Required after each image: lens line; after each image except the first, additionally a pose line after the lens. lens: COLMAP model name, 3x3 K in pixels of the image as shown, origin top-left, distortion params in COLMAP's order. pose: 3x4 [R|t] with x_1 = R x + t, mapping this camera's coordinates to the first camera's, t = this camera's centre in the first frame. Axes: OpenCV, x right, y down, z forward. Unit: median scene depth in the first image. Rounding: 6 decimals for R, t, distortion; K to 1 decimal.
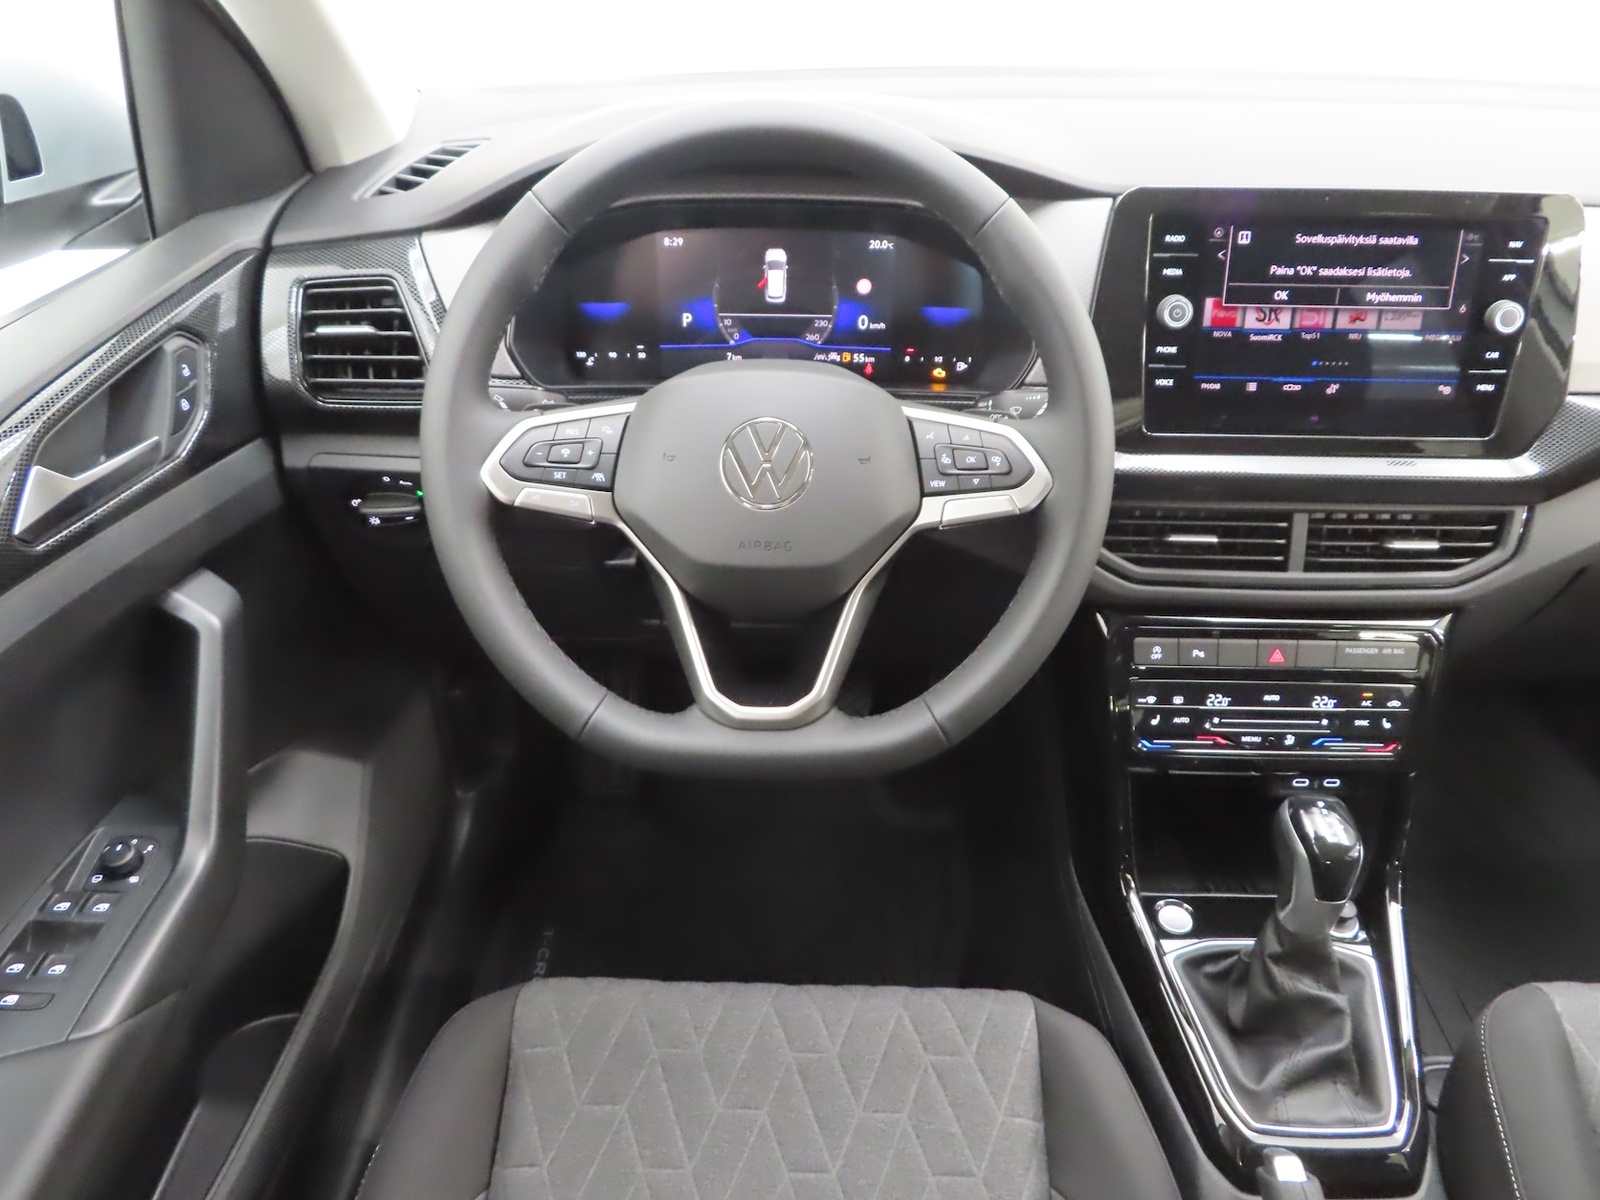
lens RADIAL K [[1166.3, 0, 800.0], [0, 1166.3, 599.9], [0, 0, 1]] dist [-0.004501, 0.005205]
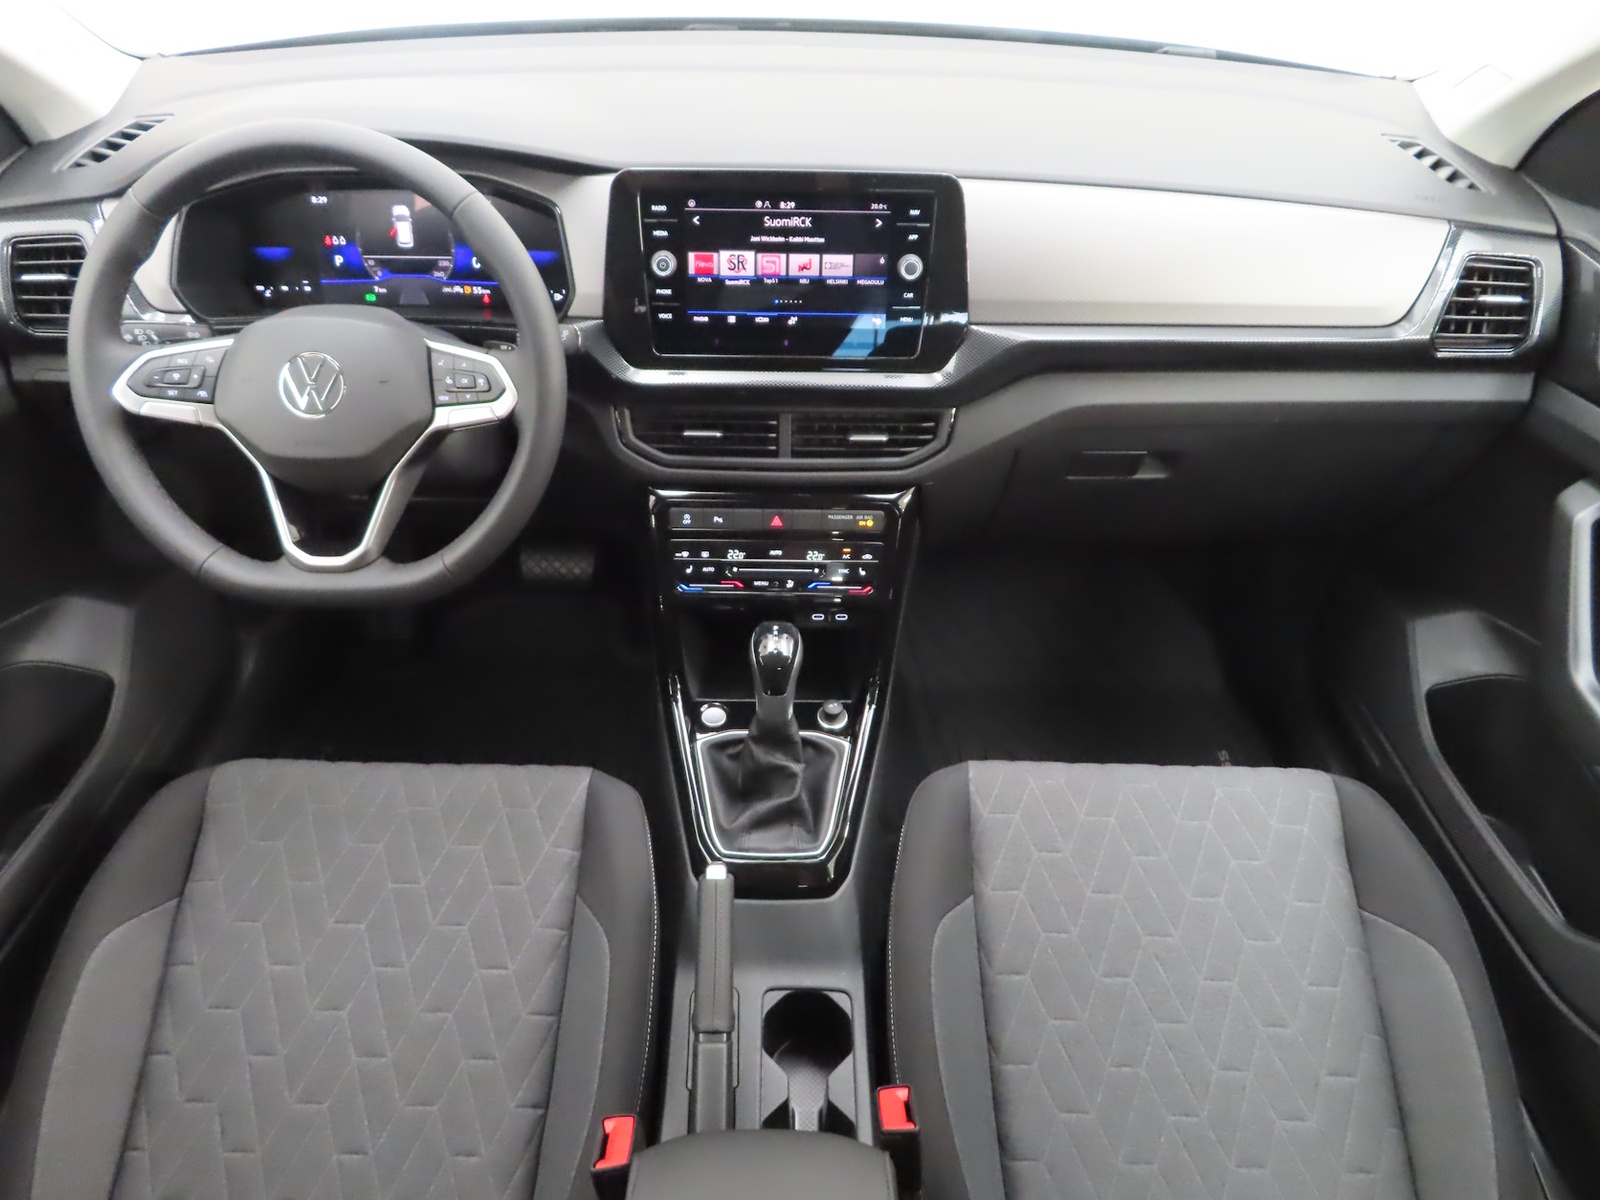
lens RADIAL K [[1166.3, 0, 800.8], [0, 1166.3, 601.8], [0, 0, 1]] dist [-0.004501, 0.005205]
pose [[0.999949, -0.003259, 0.009514, 0.454322], [0.002205, 0.994067, 0.108746, -0.005953], [-0.009811, -0.108719, 0.994024, -0.366749]]
